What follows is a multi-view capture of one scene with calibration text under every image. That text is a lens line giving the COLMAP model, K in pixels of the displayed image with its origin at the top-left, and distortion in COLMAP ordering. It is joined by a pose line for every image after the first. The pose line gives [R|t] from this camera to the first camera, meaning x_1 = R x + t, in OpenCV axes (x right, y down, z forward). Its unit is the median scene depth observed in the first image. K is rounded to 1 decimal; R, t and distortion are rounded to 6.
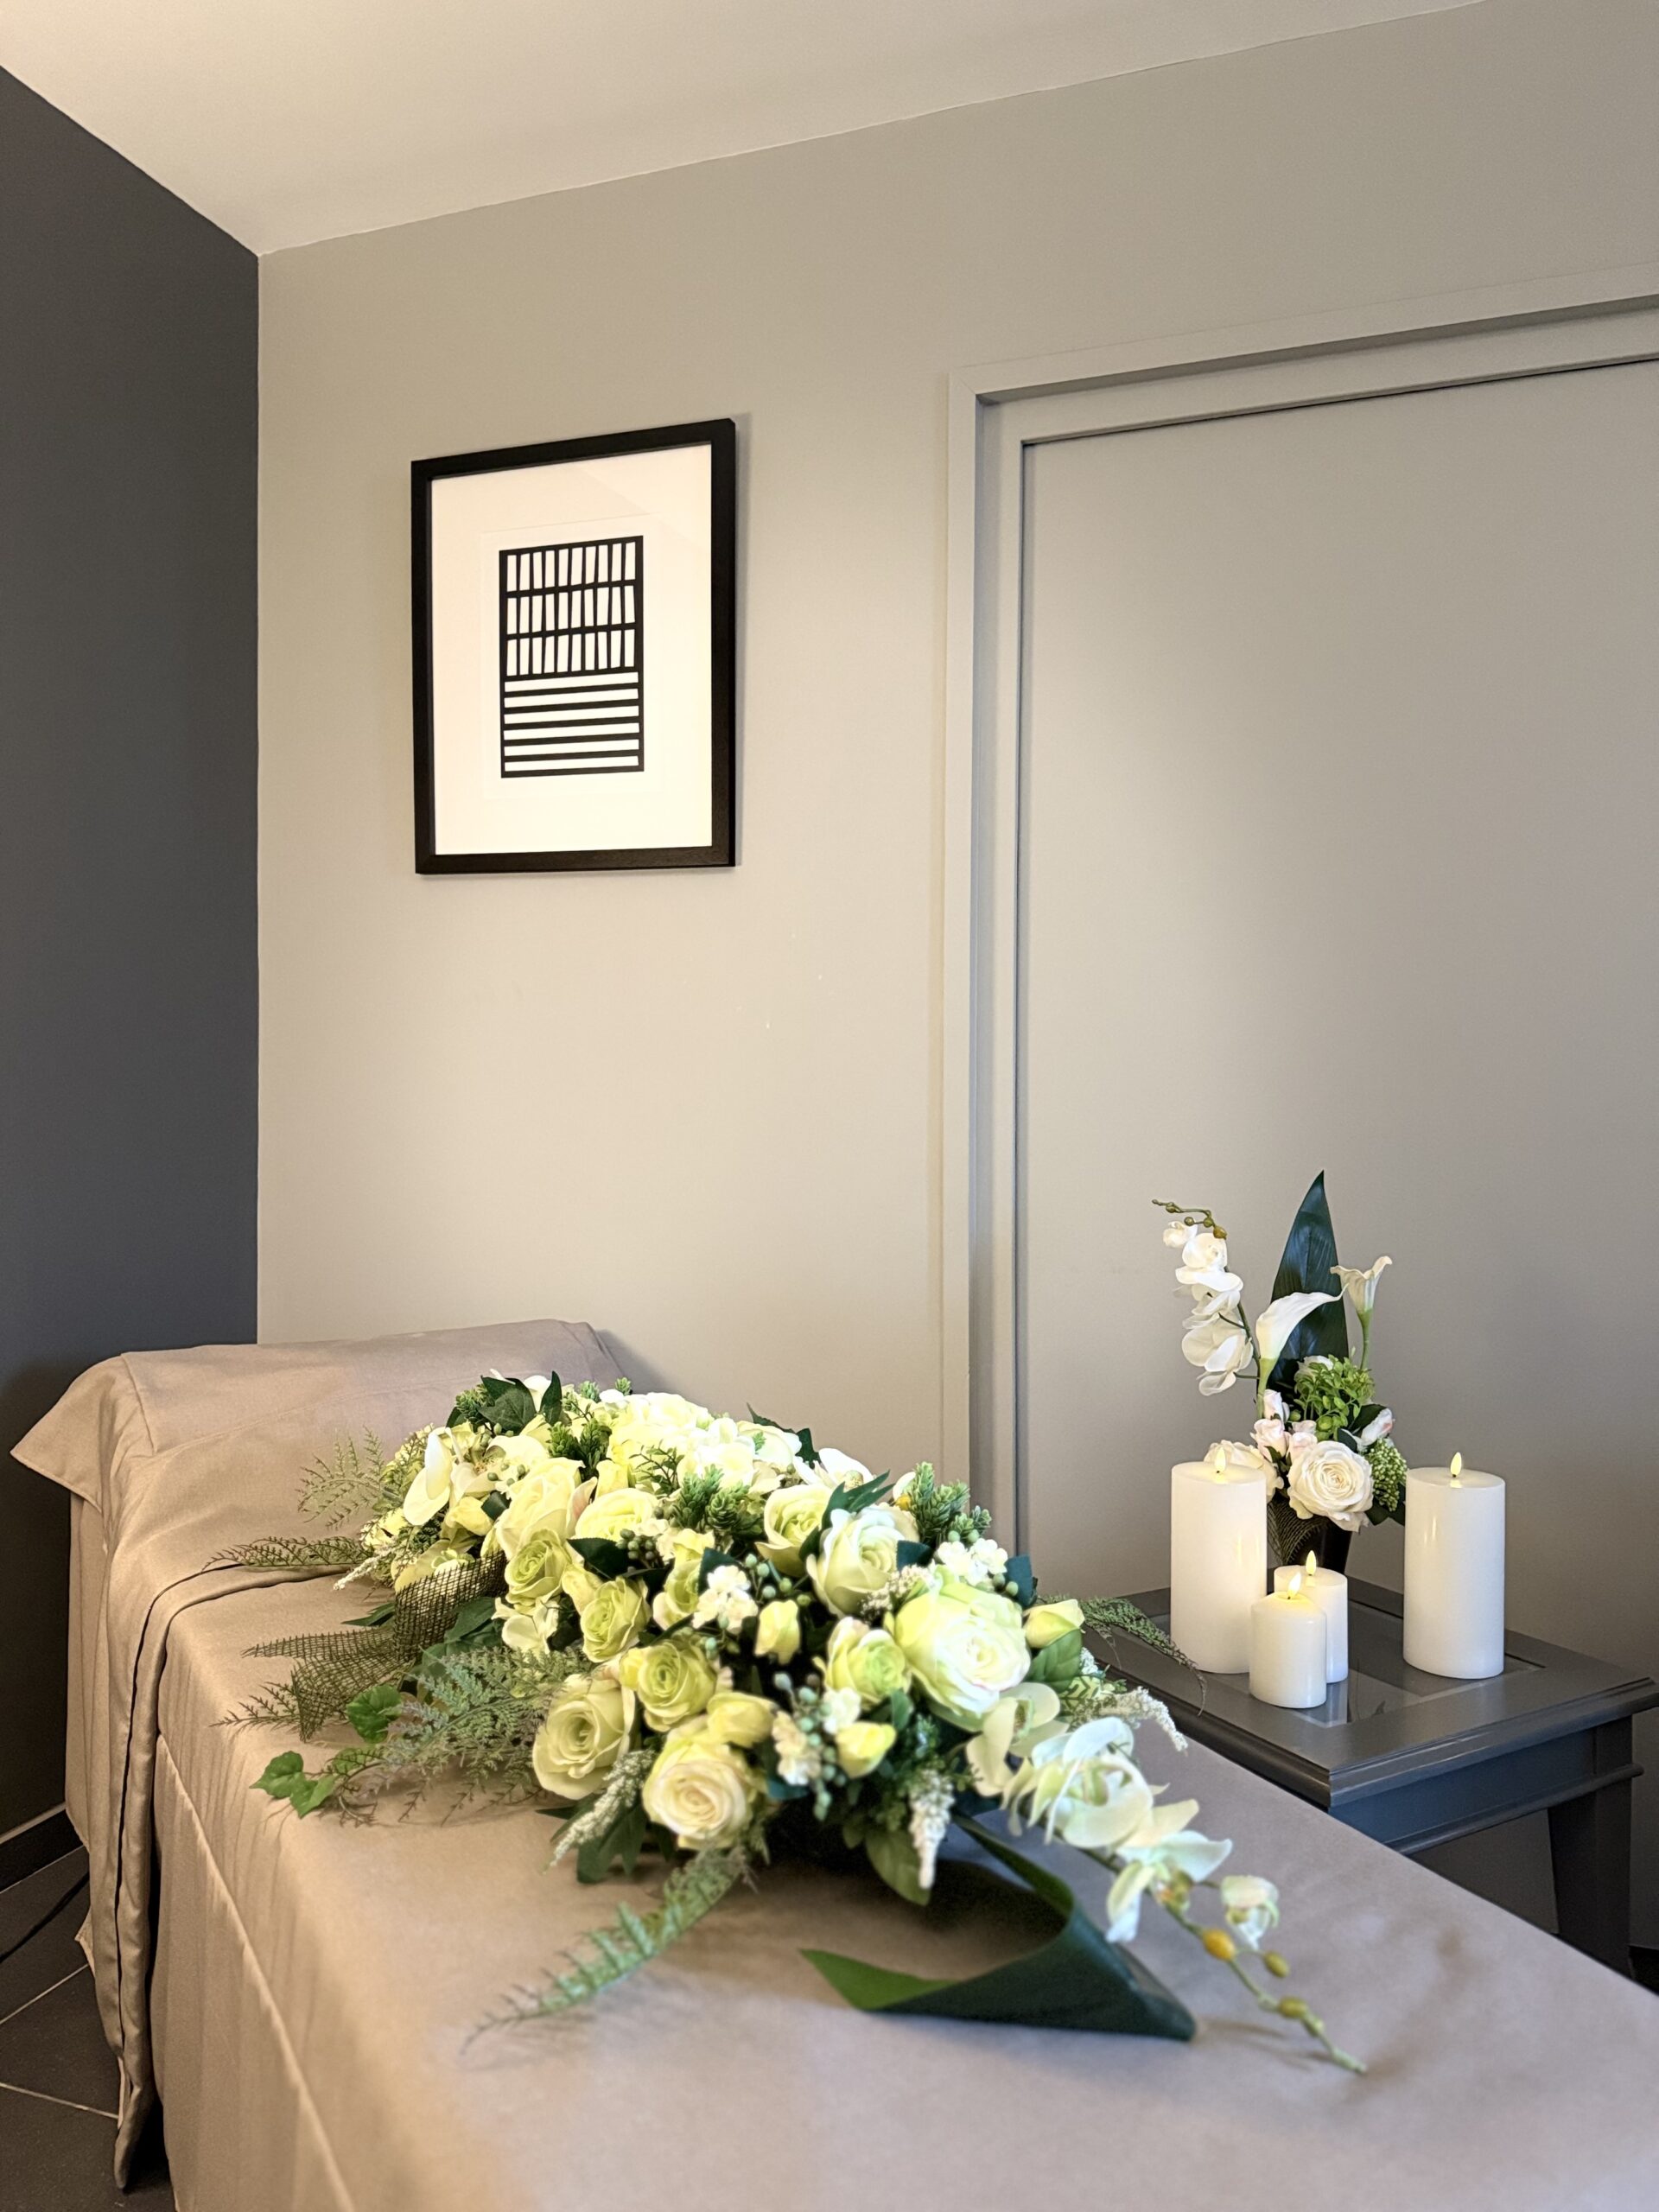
lens RADIAL K [[1560.3, 0, 829.5], [0, 1560.3, 1106.0], [0, 0, 1]] dist [0.107614, -0.145786]
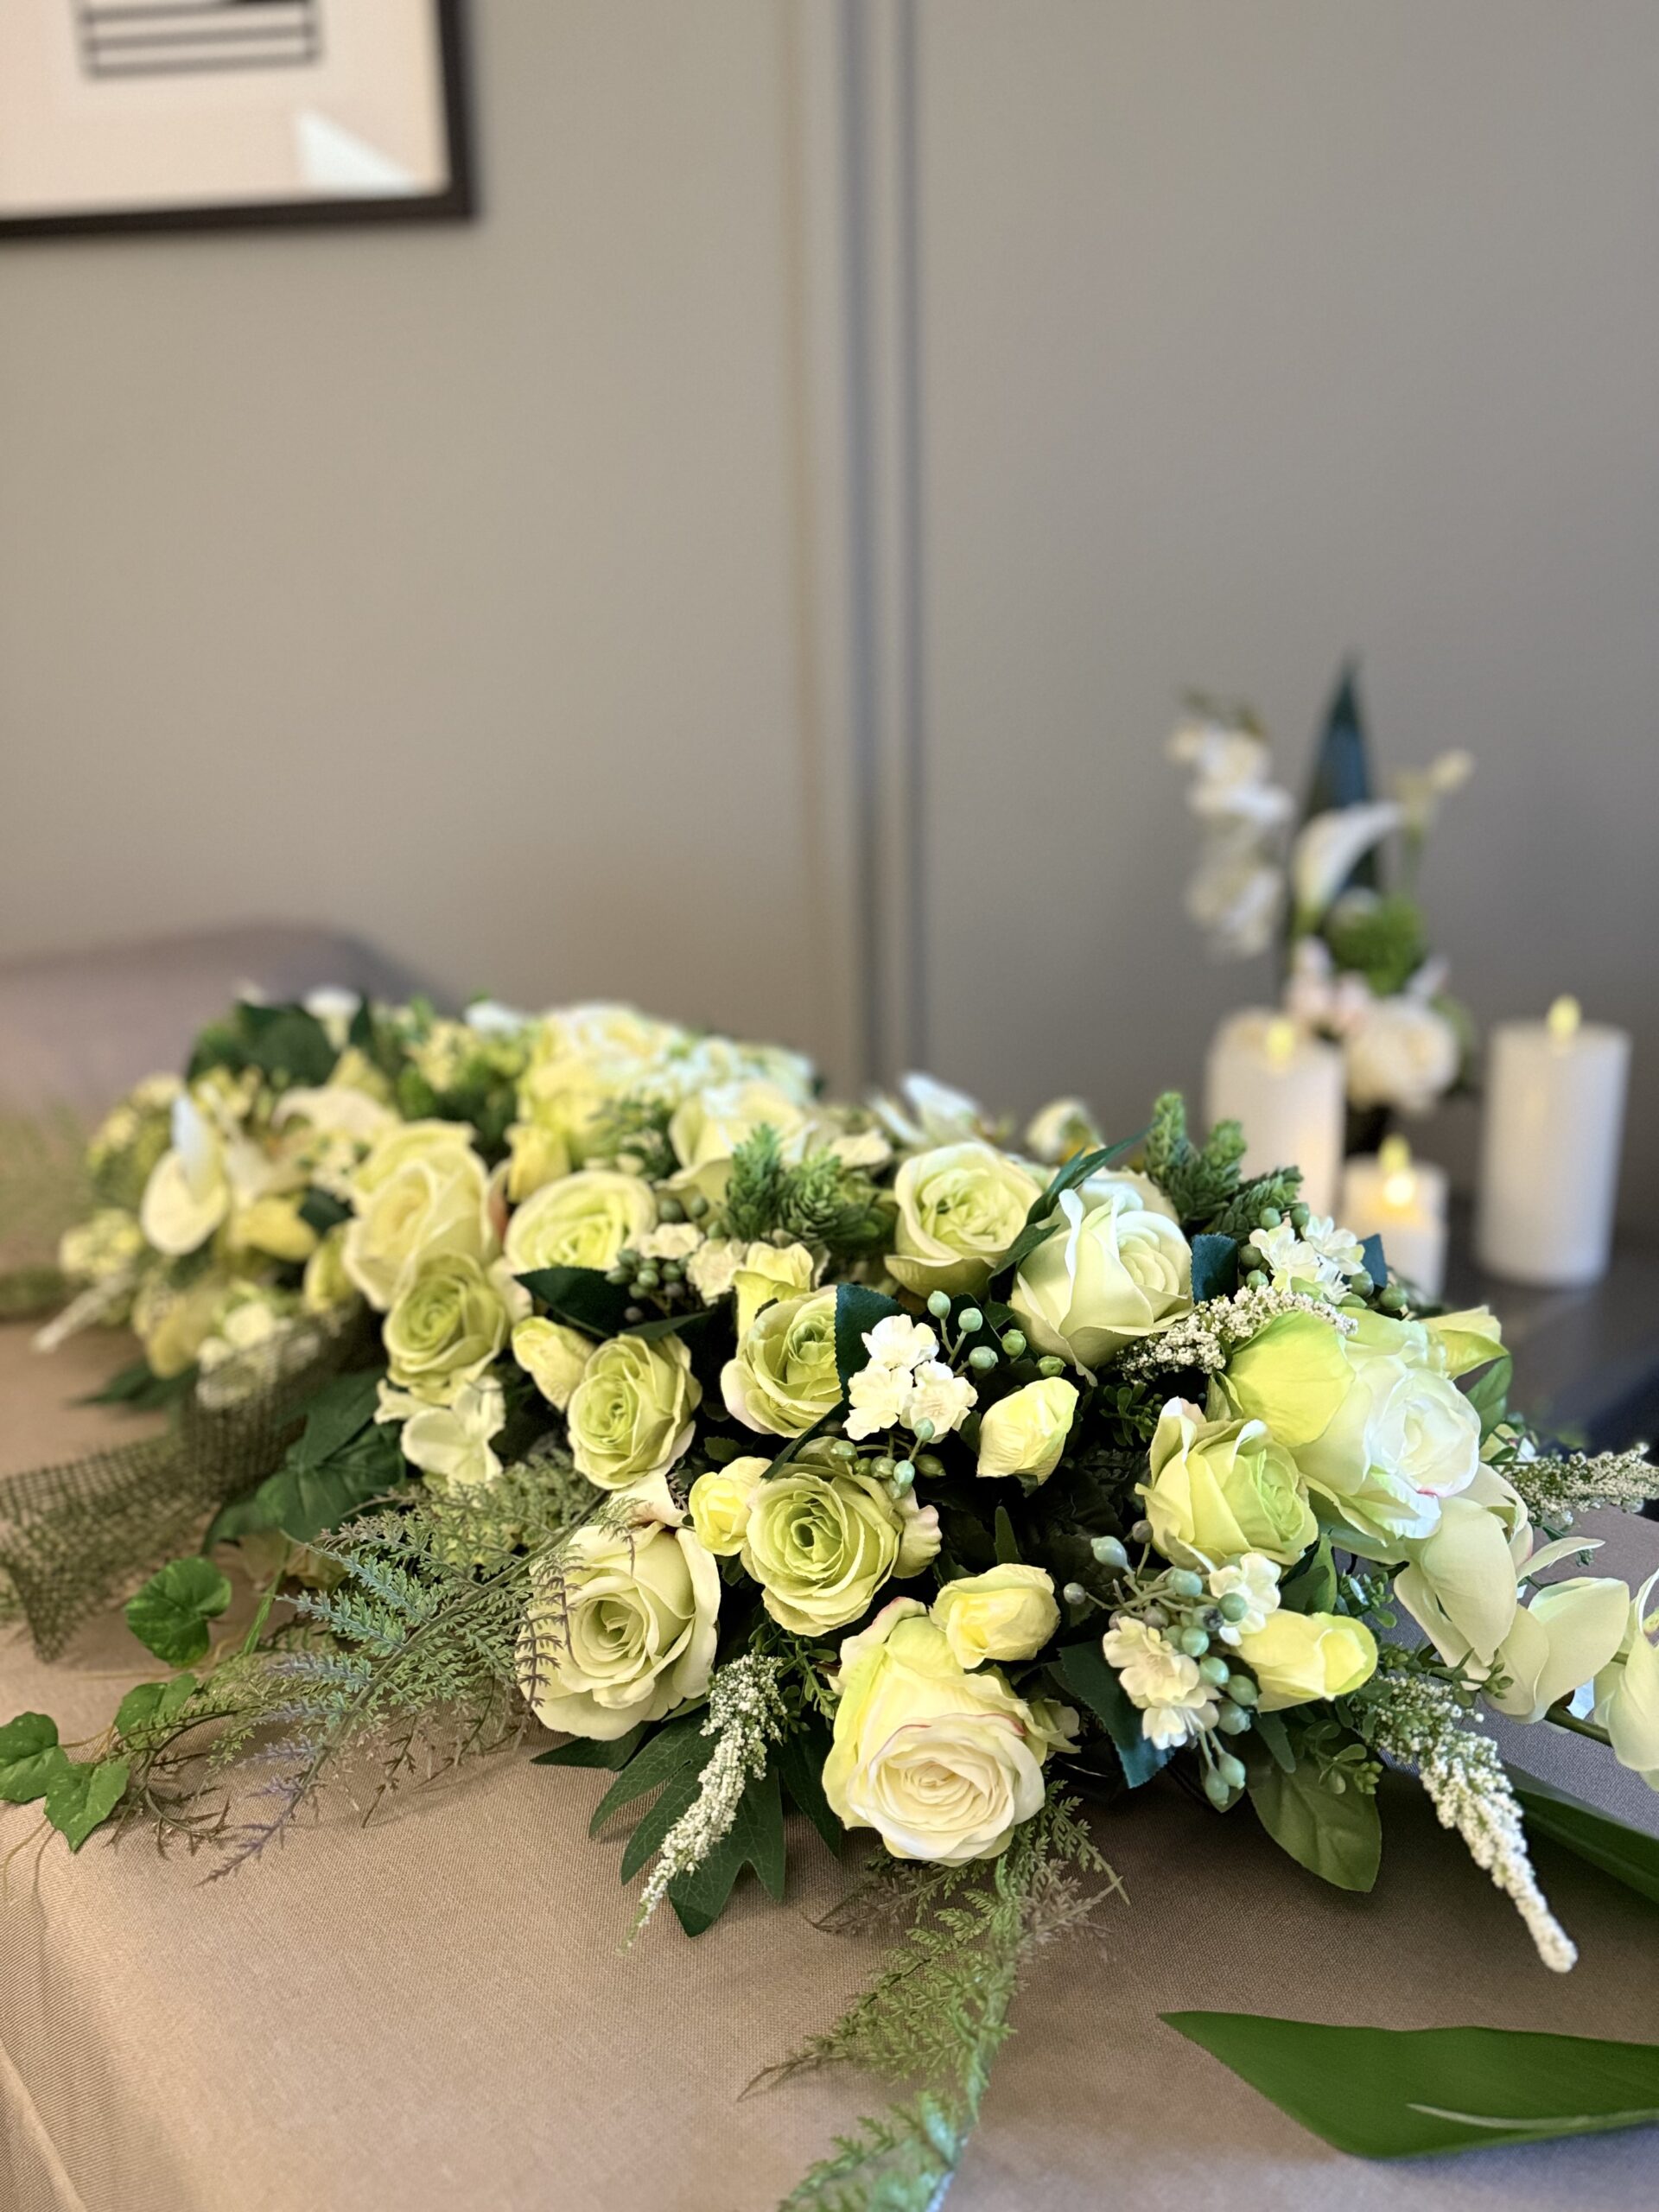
lens RADIAL K [[1560.3, 0, 829.5], [0, 1560.3, 1106.0], [0, 0, 1]] dist [0.107614, -0.145786]
pose [[0.976722, -0.086005, 0.196512, -0.162719], [0.034155, 0.966771, 0.253351, 0.085897], [-0.211772, -0.240742, 0.947204, 0.483567]]
